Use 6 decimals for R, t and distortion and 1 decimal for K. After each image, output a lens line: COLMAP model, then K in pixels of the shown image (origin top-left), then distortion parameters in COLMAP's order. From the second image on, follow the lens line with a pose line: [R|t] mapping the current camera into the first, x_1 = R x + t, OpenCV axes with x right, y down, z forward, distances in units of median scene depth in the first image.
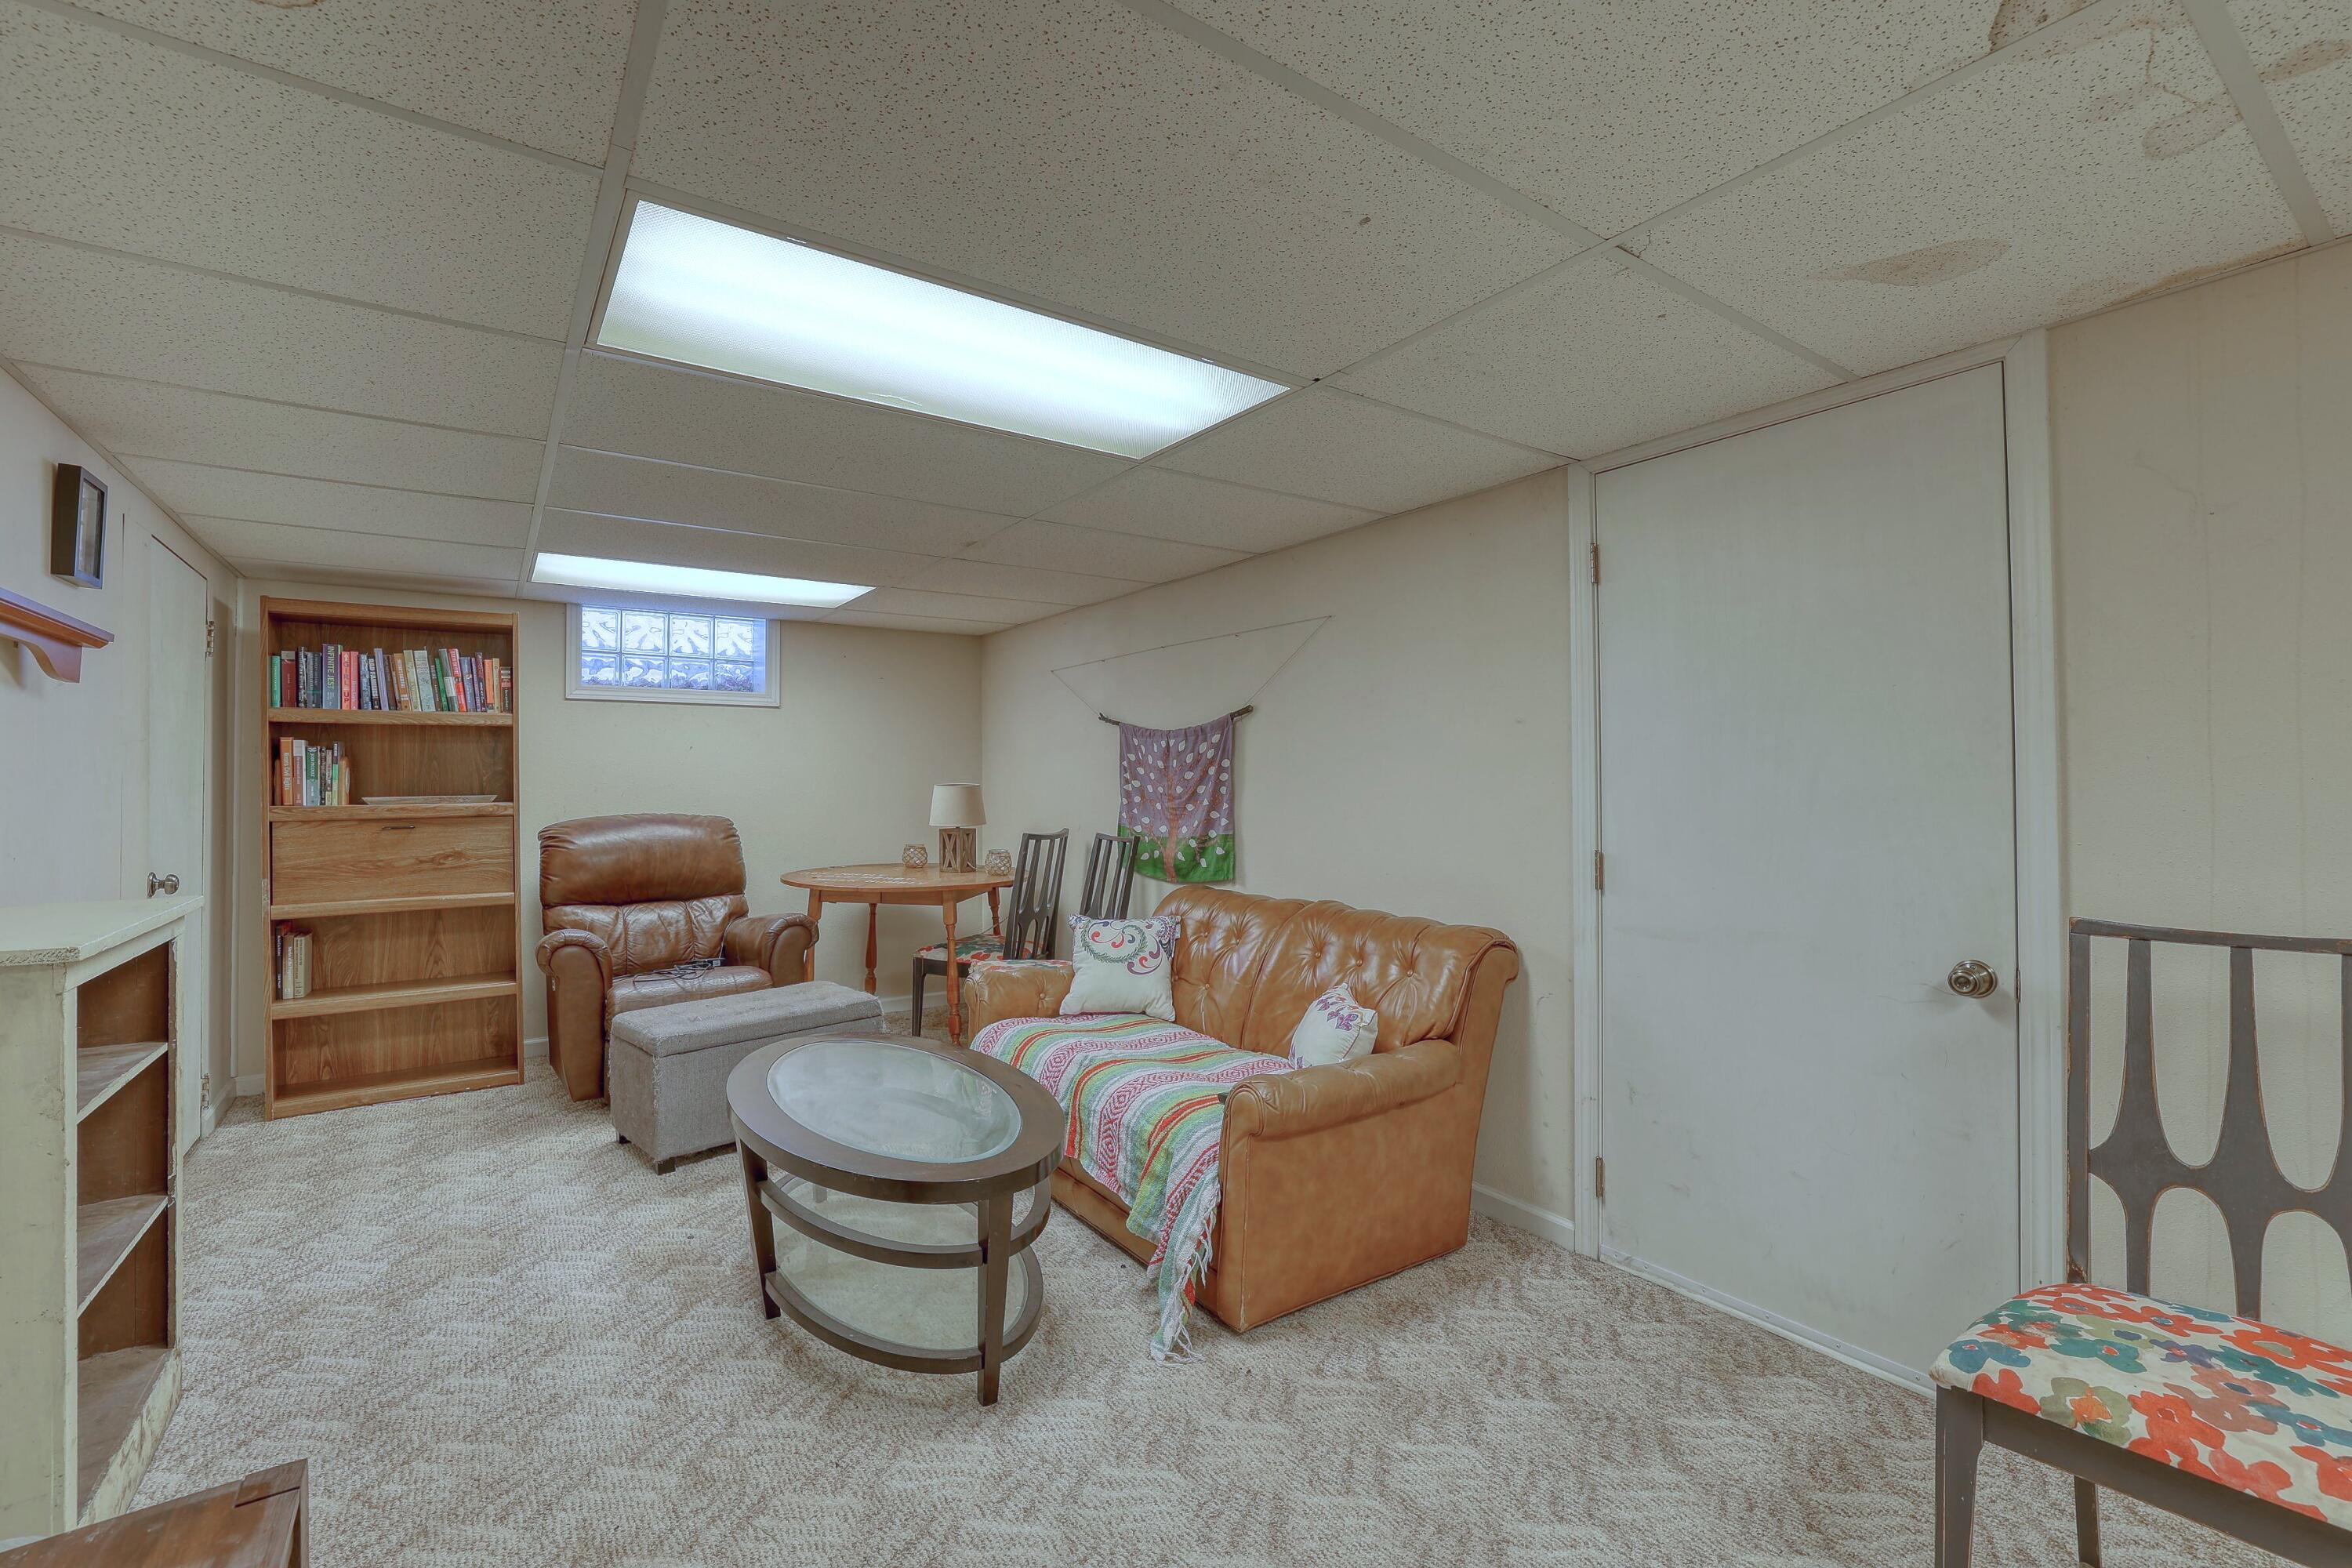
lens RADIAL K [[1019.7, 0, 1161.2], [0, 1019.7, 766.7], [0, 0, 1]] dist [-0.038346, 0.013289]
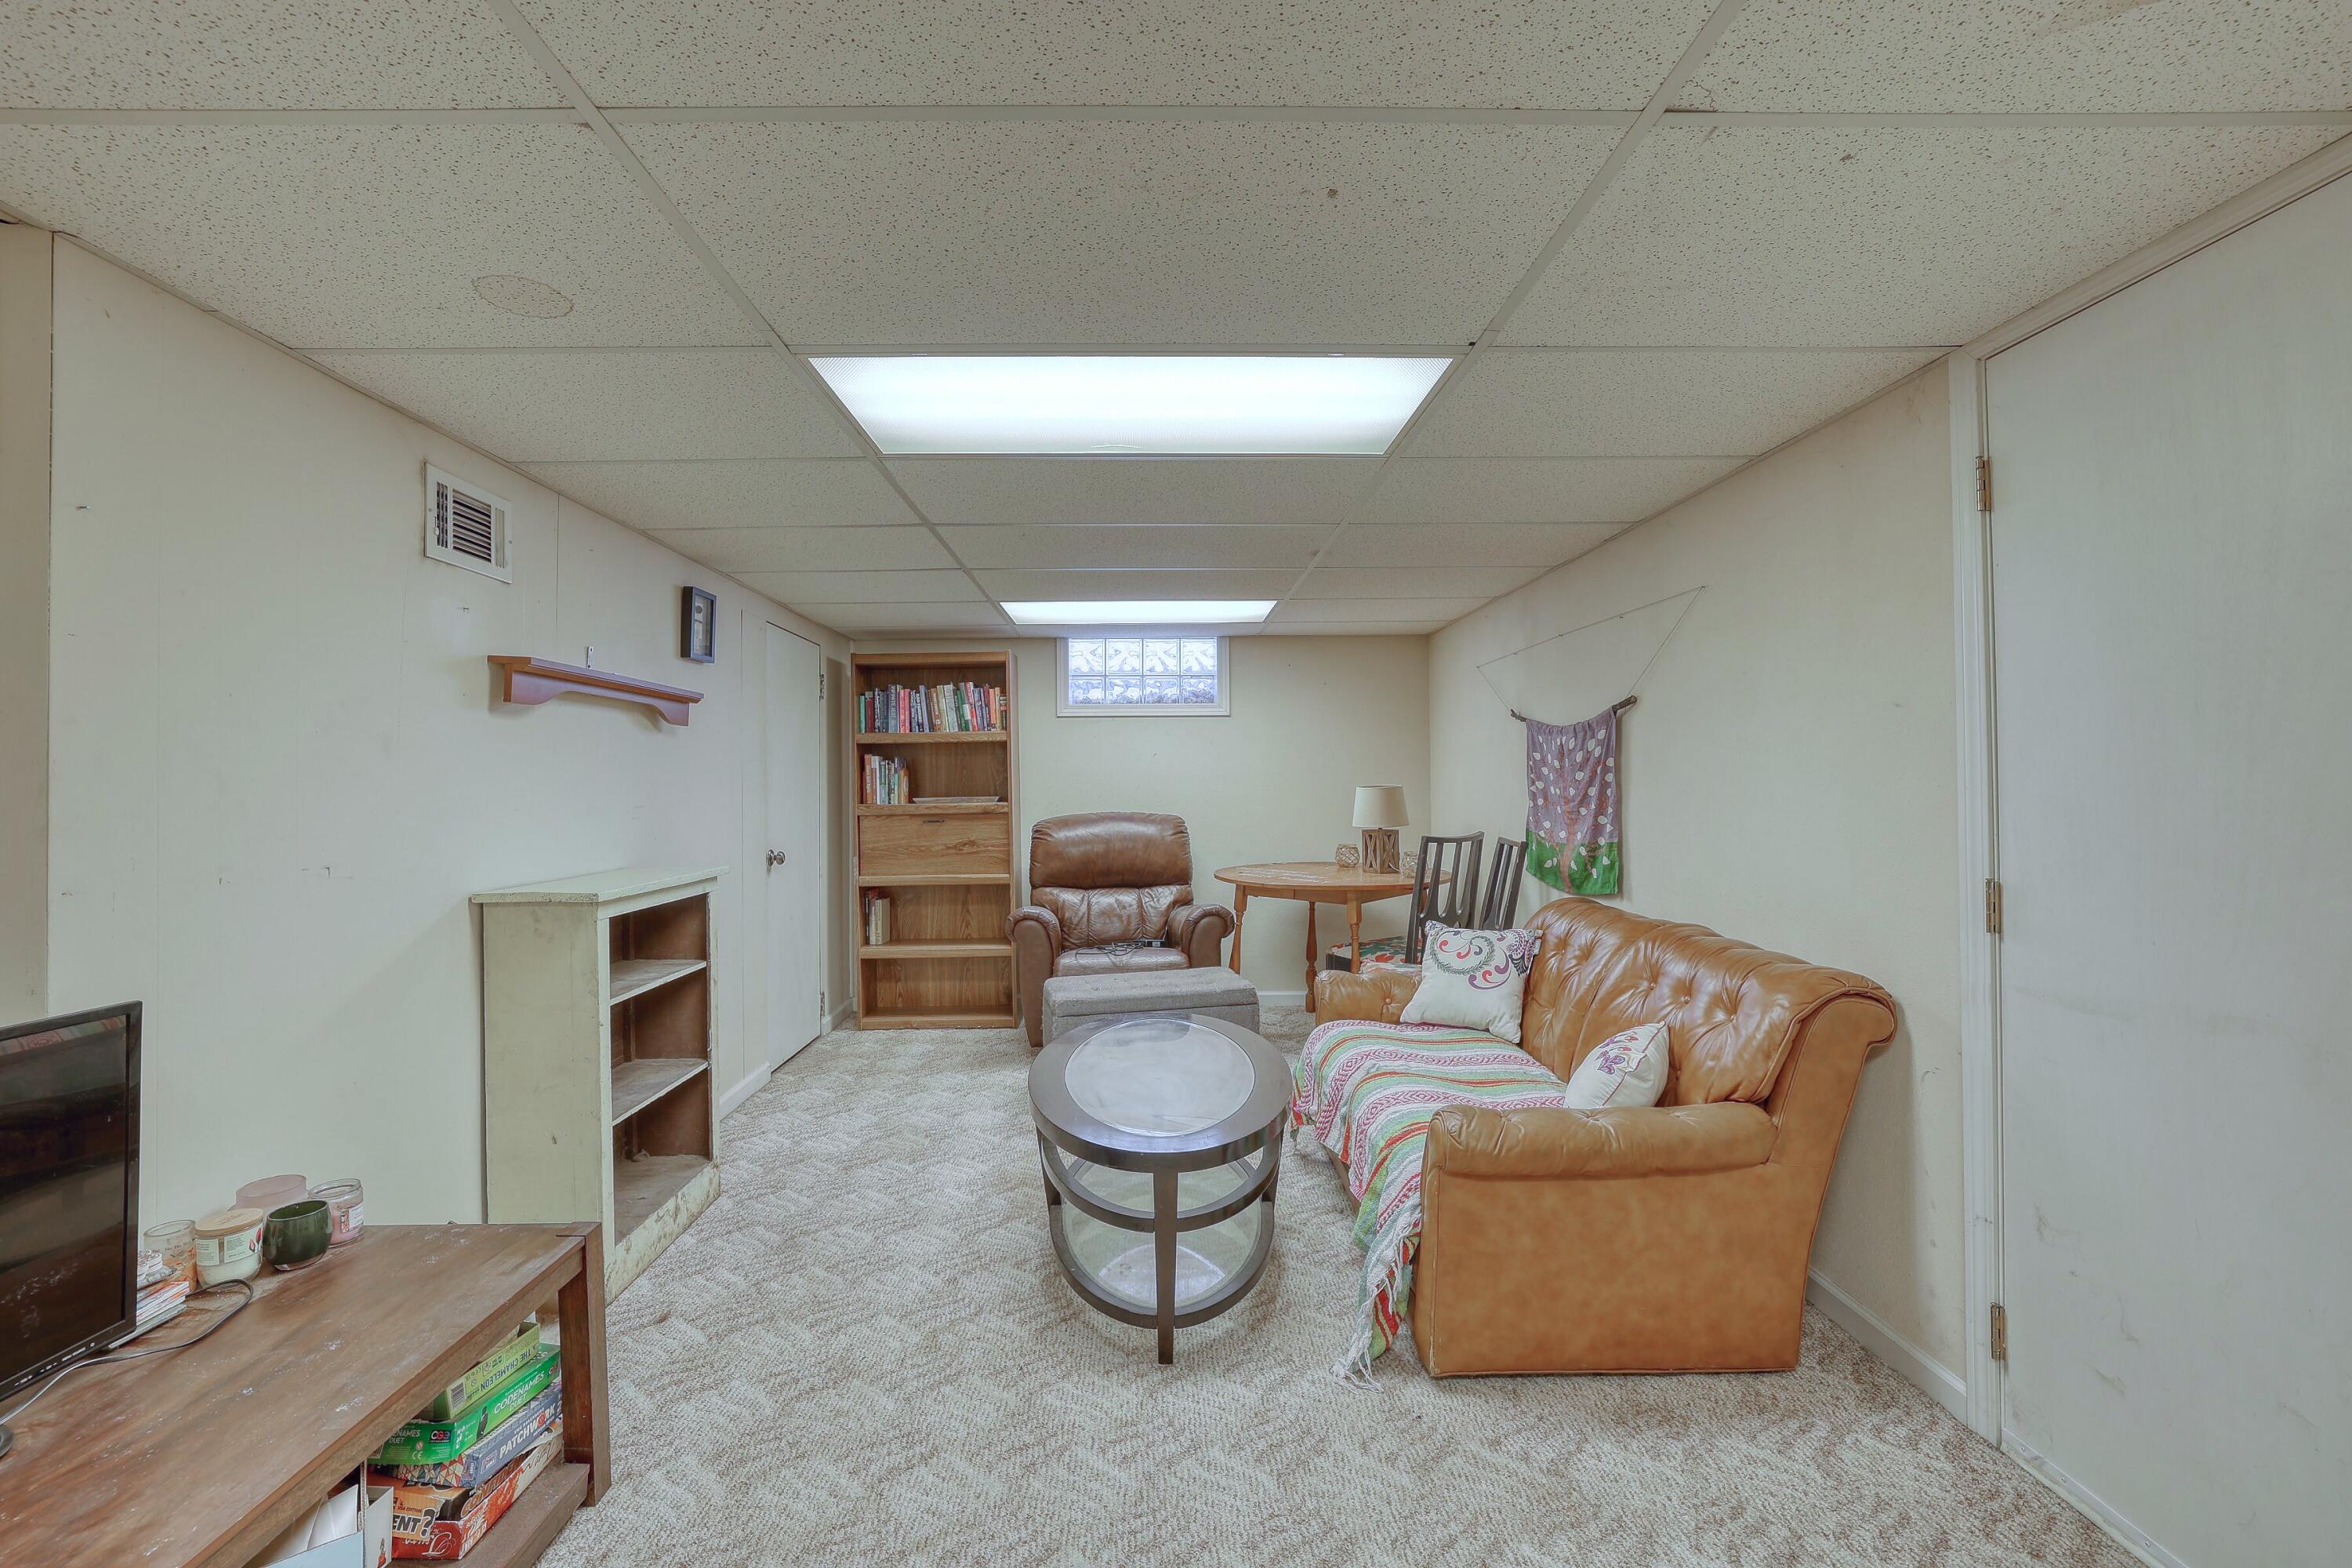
lens RADIAL K [[1019.7, 0, 1146.4], [0, 1019.7, 763.5], [0, 0, 1]] dist [-0.038346, 0.013289]
pose [[0.829608, -0.015705, -0.558126, 0.321506], [0.015124, 0.999870, -0.005655, -0.004731], [0.558142, -0.003749, 0.829737, 0.068086]]
